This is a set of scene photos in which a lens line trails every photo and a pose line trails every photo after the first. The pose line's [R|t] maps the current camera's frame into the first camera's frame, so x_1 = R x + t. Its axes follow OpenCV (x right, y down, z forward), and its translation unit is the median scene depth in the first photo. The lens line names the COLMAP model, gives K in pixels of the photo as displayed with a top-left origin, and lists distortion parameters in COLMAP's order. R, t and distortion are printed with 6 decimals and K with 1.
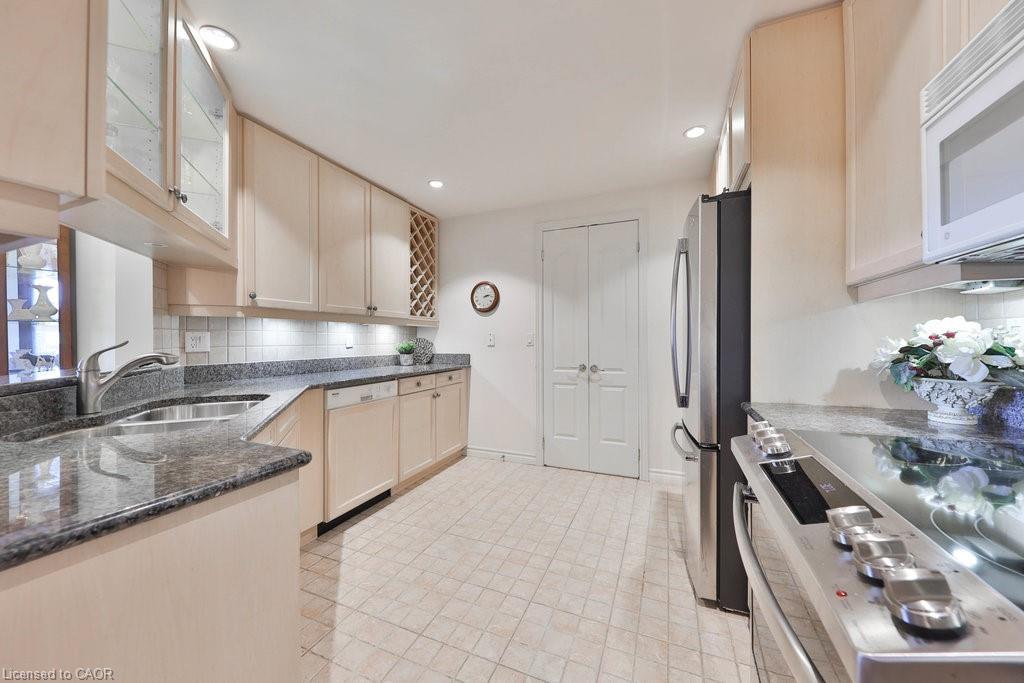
lens RADIAL K [[341.6, 0, 512.0], [0, 341.6, 341.5], [0, 0, 1]] dist [0.019174, 0.000017]
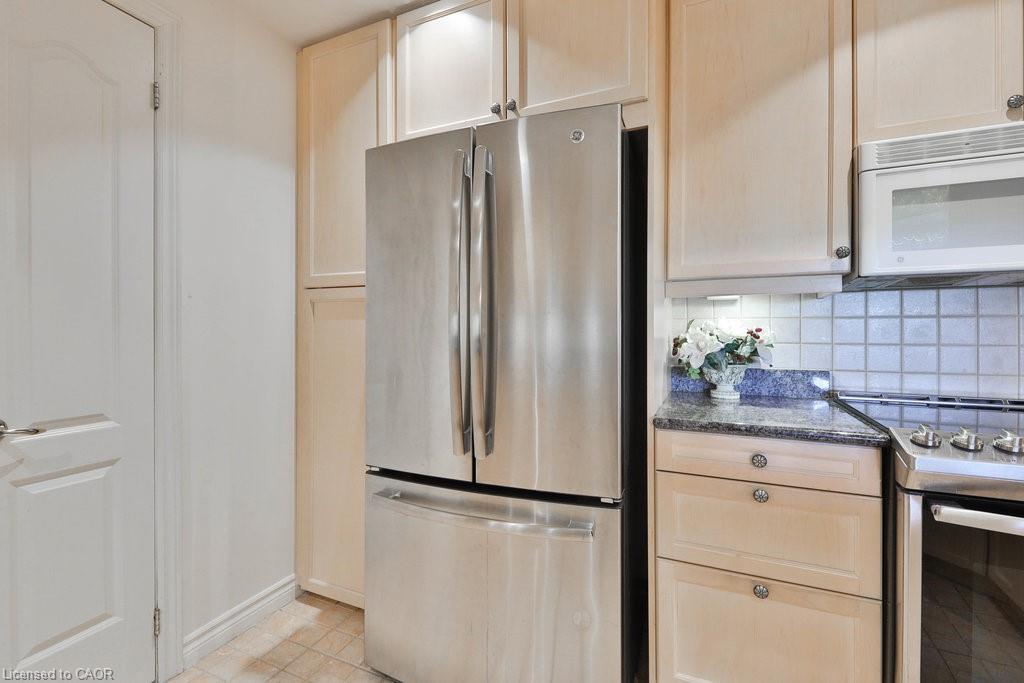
lens RADIAL K [[423.9, 0, 499.3], [0, 423.9, 338.6], [0, 0, 1]] dist [-0.023552, 0.000062]
pose [[0.034119, 0.002069, 0.999416, -0.091984], [0.000247, 0.999998, -0.002078, 0.002795], [-0.999418, 0.000318, 0.034118, 0.585453]]
